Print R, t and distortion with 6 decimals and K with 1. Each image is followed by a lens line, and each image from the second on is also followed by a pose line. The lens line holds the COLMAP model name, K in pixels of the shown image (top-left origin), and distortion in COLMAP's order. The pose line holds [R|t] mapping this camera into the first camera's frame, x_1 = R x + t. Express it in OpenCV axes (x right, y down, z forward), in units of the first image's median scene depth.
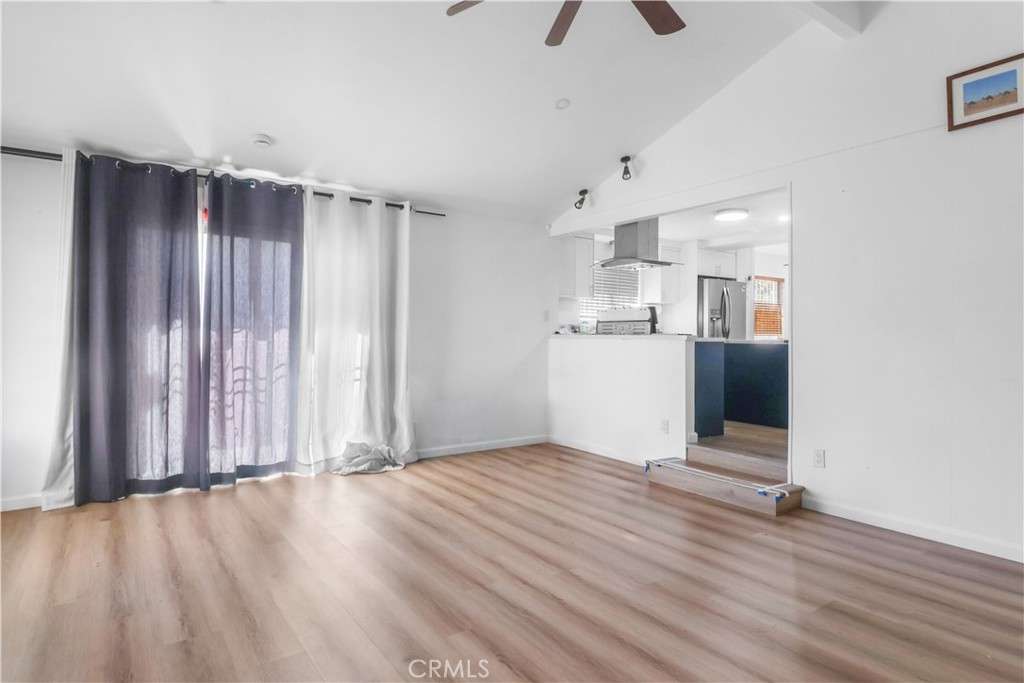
lens RADIAL K [[561.0, 0, 511.0], [0, 561.0, 338.2], [0, 0, 1]] dist [0.000212, -0.000636]
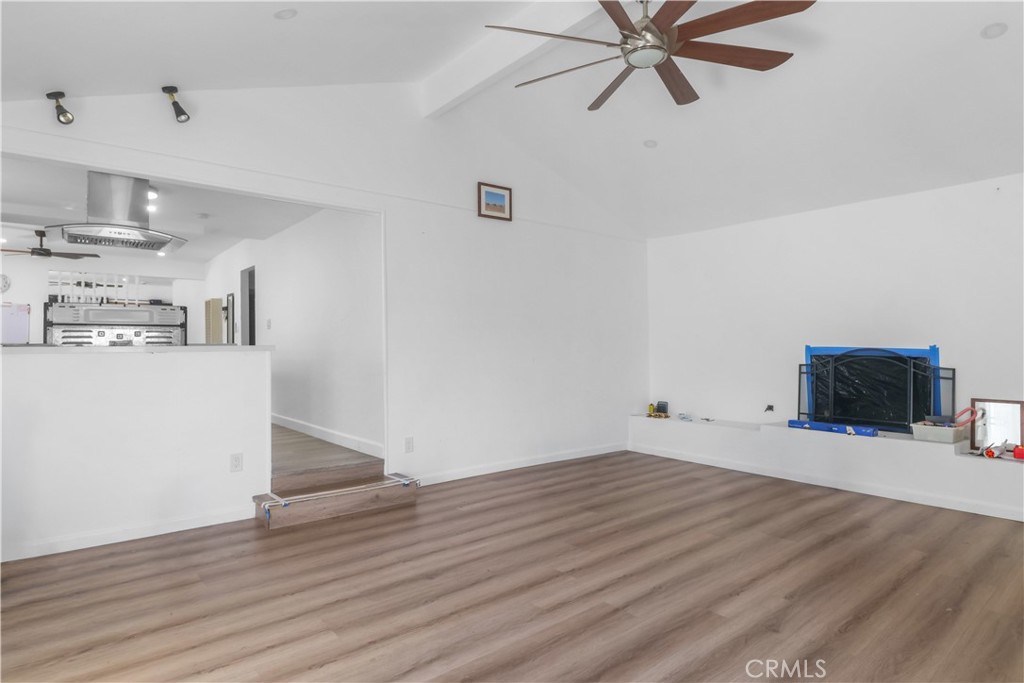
lens RADIAL K [[561.0, 0, 511.0], [0, 561.0, 338.2], [0, 0, 1]] dist [0.000212, -0.000636]
pose [[-0.075096, 0.003181, 0.997171, -0.657920], [0.008959, 0.999957, -0.002515, -0.013177], [-0.997136, 0.008745, -0.075122, 0.828623]]
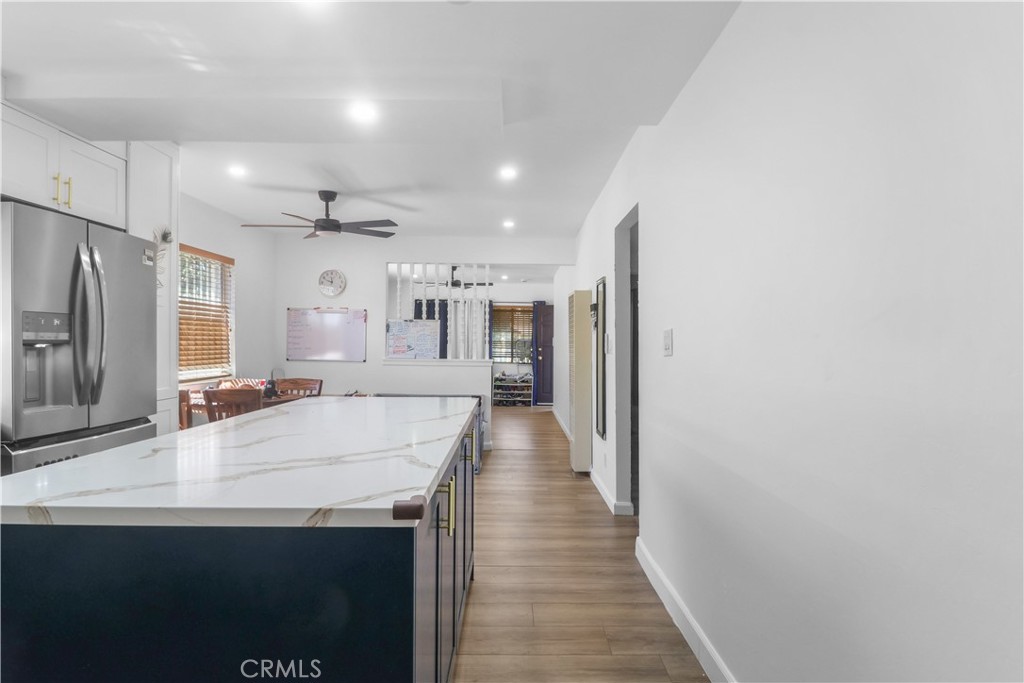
lens RADIAL K [[561.1, 0, 511.7], [0, 561.1, 348.9], [0, 0, 1]] dist [-0.005420, -0.001406]
pose [[0.569779, -0.010480, 0.821731, 0.512694], [-0.000121, 0.999918, 0.012837, -0.070558], [-0.821798, -0.007414, 0.569731, 1.231605]]
